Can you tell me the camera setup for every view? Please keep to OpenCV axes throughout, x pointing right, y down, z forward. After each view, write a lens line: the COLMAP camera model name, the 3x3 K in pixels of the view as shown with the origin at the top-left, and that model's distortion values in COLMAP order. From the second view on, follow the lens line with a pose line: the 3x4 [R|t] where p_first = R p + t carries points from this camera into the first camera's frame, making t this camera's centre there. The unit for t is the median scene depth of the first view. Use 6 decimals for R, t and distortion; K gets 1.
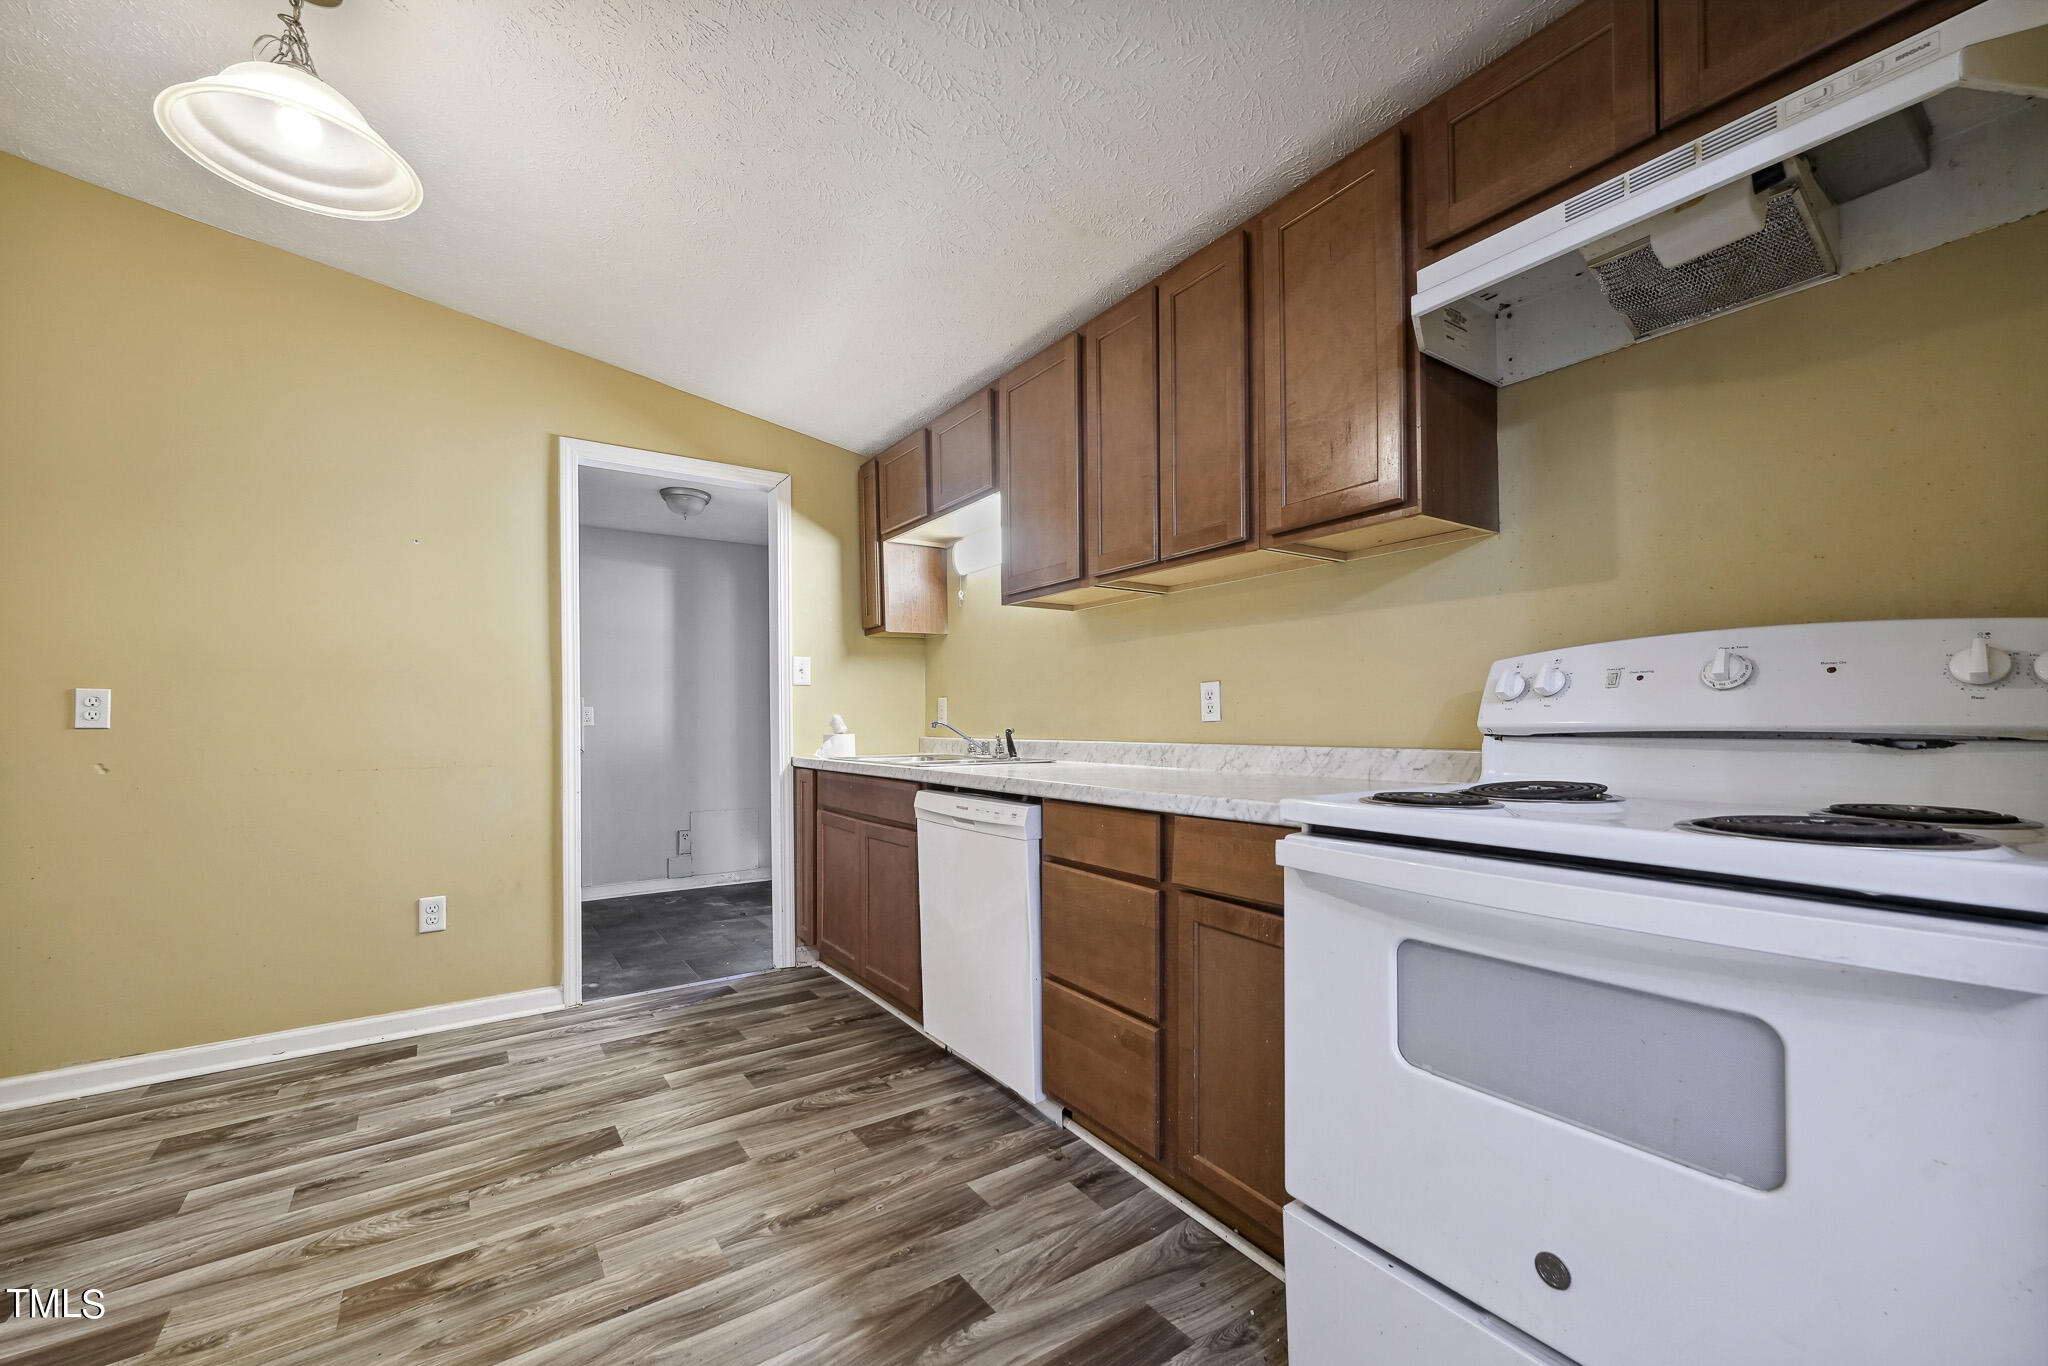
lens RADIAL K [[824.6, 0, 1013.6], [0, 824.6, 703.5], [0, 0, 1]] dist [0.000608, 0.000419]
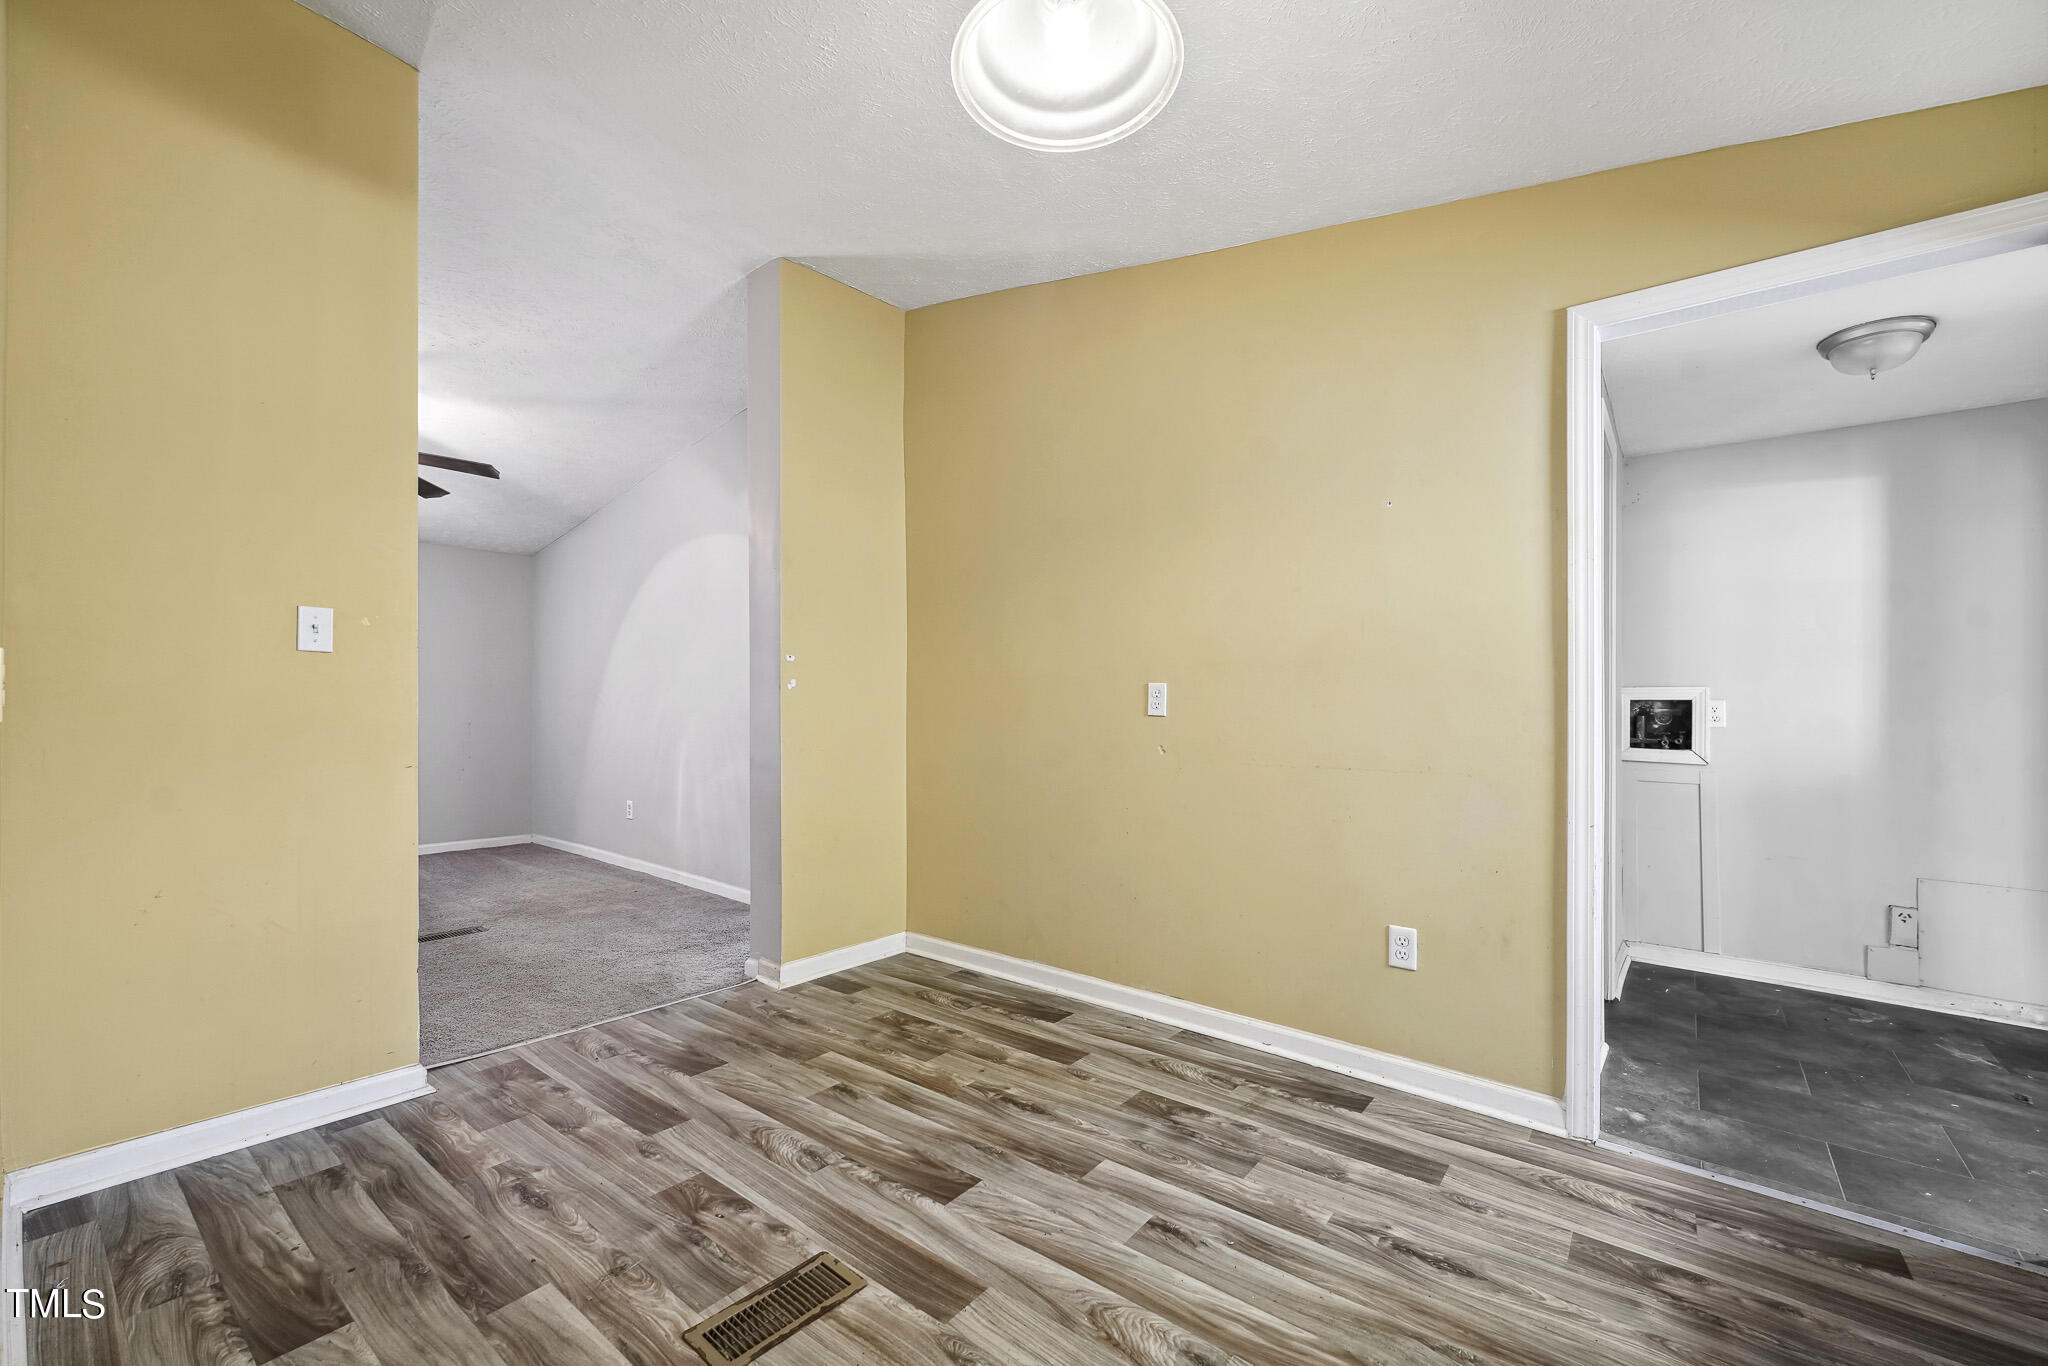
lens RADIAL K [[824.6, 0, 1013.6], [0, 824.6, 703.5], [0, 0, 1]] dist [0.000608, 0.000419]
pose [[0.290035, 0.007482, -0.956987, -0.024202], [-0.001553, 0.999972, 0.007347, 0.003456], [0.957015, -0.000644, 0.290038, 0.405055]]
